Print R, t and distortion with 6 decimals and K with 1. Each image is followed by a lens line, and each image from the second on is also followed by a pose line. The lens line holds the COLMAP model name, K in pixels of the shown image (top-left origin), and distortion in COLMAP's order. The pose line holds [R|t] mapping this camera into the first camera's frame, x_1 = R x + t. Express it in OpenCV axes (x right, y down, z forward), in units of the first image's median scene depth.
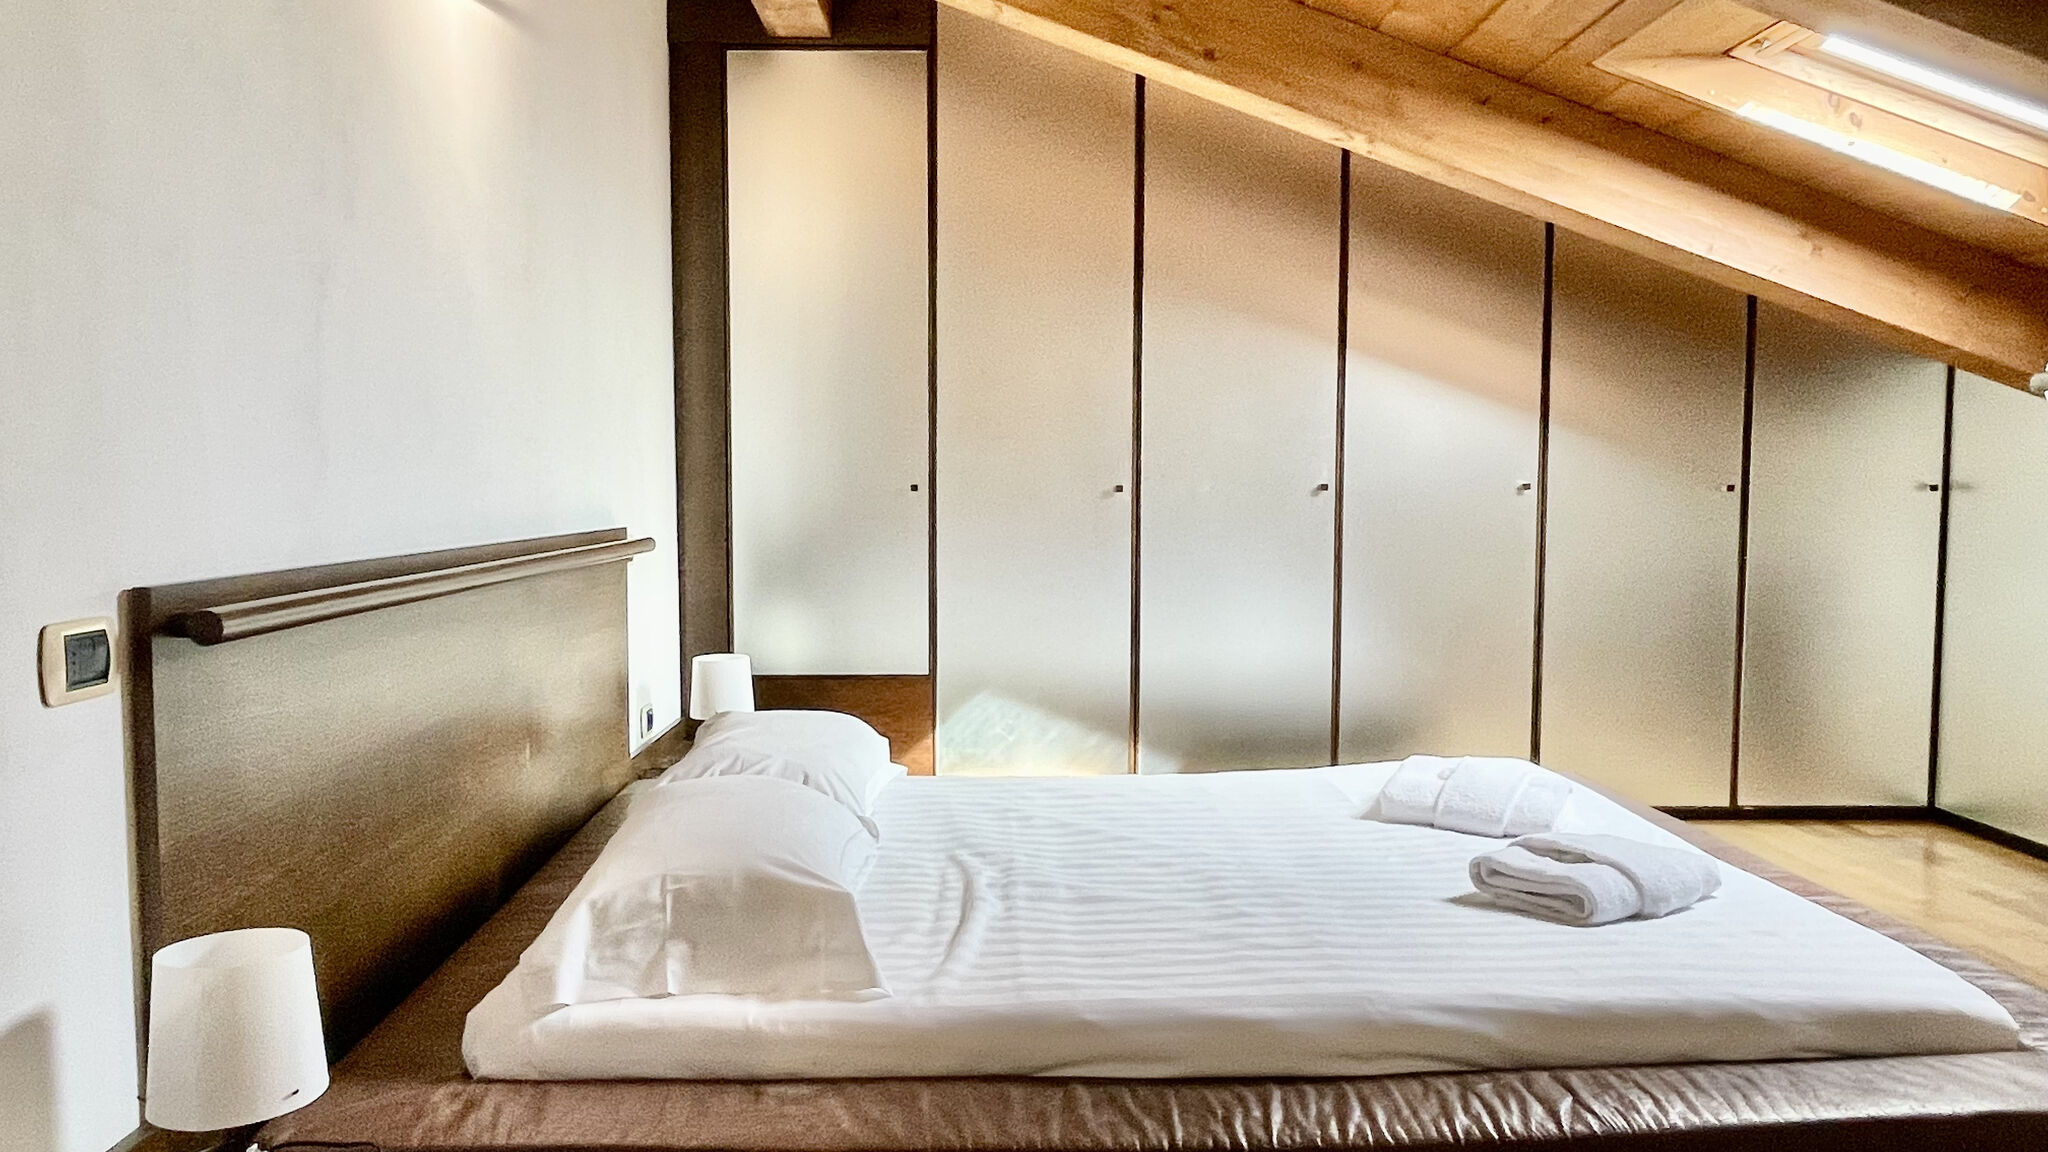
lens RADIAL K [[1444.1, 0, 1021.9], [0, 1444.1, 578.6], [0, 0, 1]] dist [0.002834, 0.000160]
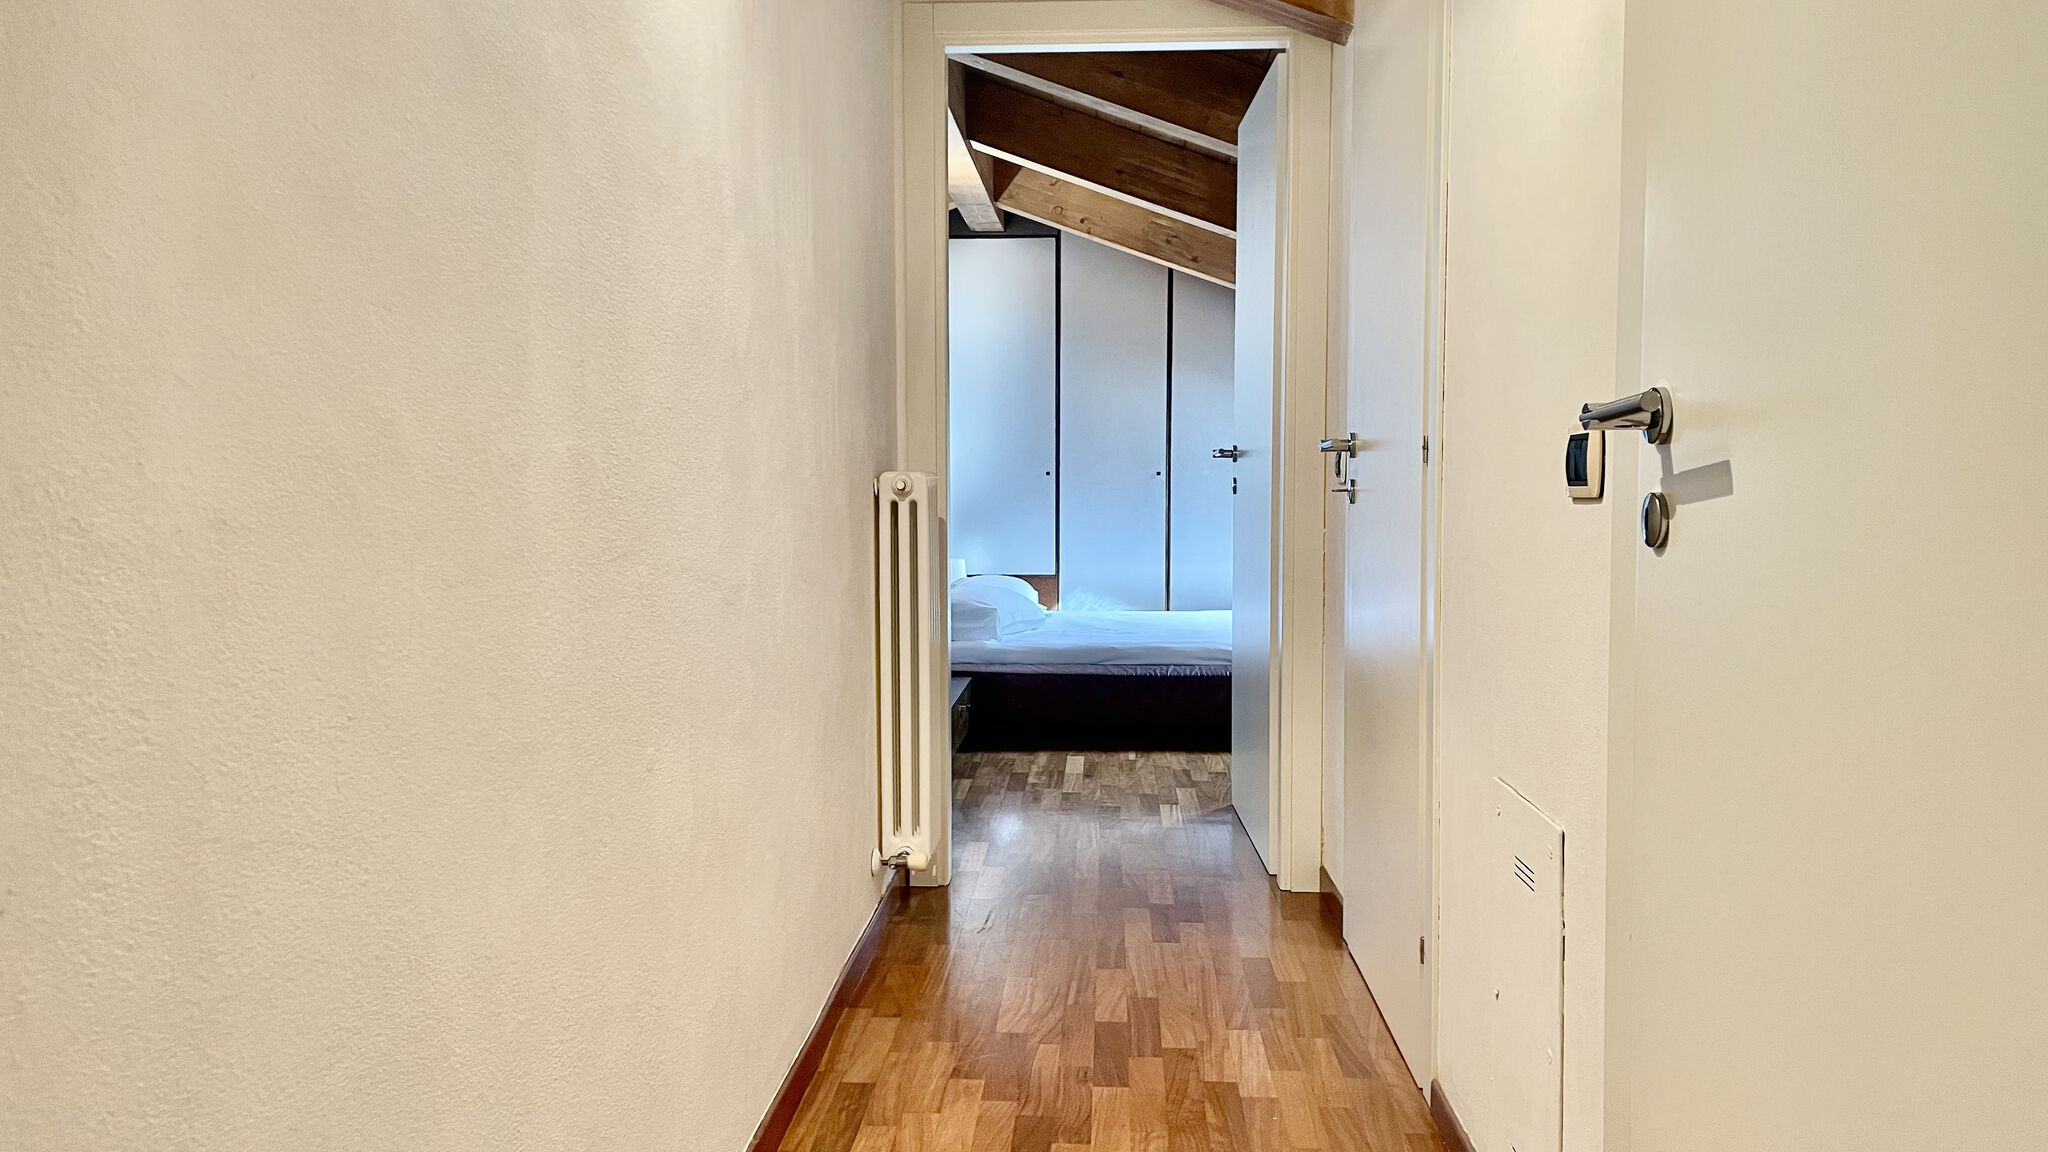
lens RADIAL K [[1561.3, 0, 1022.5], [0, 1561.3, 572.4], [0, 0, 1]] dist [0.062739, -0.029888]
pose [[0.996750, 0.002114, -0.080534, 0.054779], [-0.002710, 0.999970, -0.007300, 0.078965], [0.080516, 0.007495, 0.996725, -1.006610]]
